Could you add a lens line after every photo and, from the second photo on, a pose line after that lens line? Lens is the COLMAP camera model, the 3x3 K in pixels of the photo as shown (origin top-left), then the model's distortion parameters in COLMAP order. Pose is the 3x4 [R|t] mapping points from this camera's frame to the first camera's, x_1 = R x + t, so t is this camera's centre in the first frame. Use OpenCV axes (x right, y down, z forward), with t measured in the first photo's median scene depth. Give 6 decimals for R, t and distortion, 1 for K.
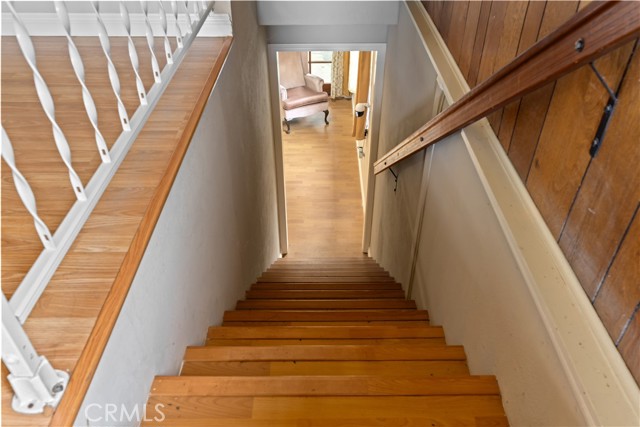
lens RADIAL K [[505.0, 0, 320.6], [0, 505.0, 214.3], [0, 0, 1]] dist [0.000736, 0.000011]
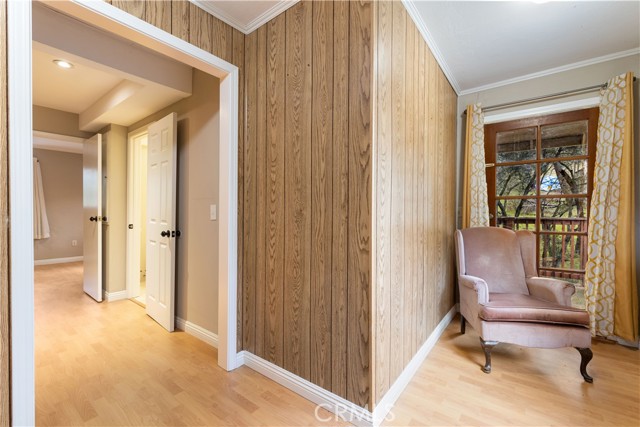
lens RADIAL K [[275.9, 0, 320.8], [0, 275.9, 213.0], [0, 0, 1]] dist [-0.001465, -0.000064]
pose [[0.791883, 0.008356, -0.610616, -0.027539], [-0.374538, 0.796406, -0.474824, -0.092318], [0.482331, 0.604704, 0.633790, 0.639535]]
